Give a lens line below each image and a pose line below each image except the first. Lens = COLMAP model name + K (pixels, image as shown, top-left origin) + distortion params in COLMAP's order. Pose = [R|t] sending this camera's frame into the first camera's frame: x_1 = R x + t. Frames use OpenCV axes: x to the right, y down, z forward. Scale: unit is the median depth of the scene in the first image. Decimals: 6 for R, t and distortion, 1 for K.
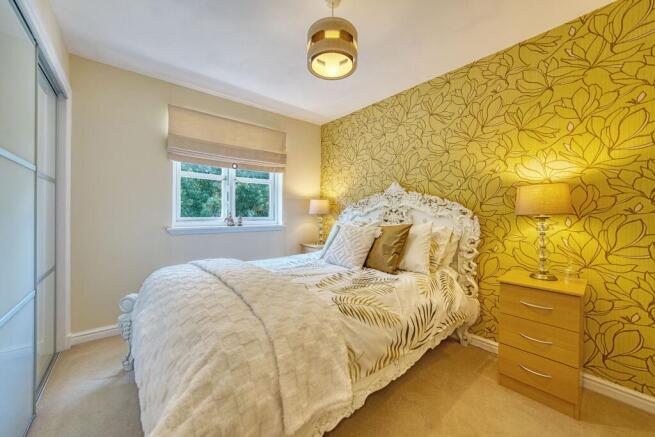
lens RADIAL K [[248.0, 0, 327.8], [0, 248.0, 218.4], [0, 0, 1]] dist [-0.002018, -0.000066]
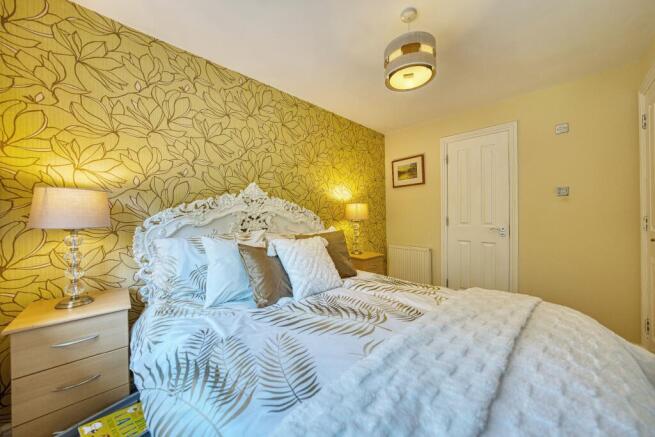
lens RADIAL K [[321.5, 0, 327.8], [0, 321.5, 219.9], [0, 0, 1]] dist [-0.005722, -0.000795]
pose [[-0.202328, -0.009849, 0.979268, -0.843869], [0.032087, 0.999346, 0.016680, -0.033203], [-0.978792, 0.034797, -0.201880, 0.985573]]
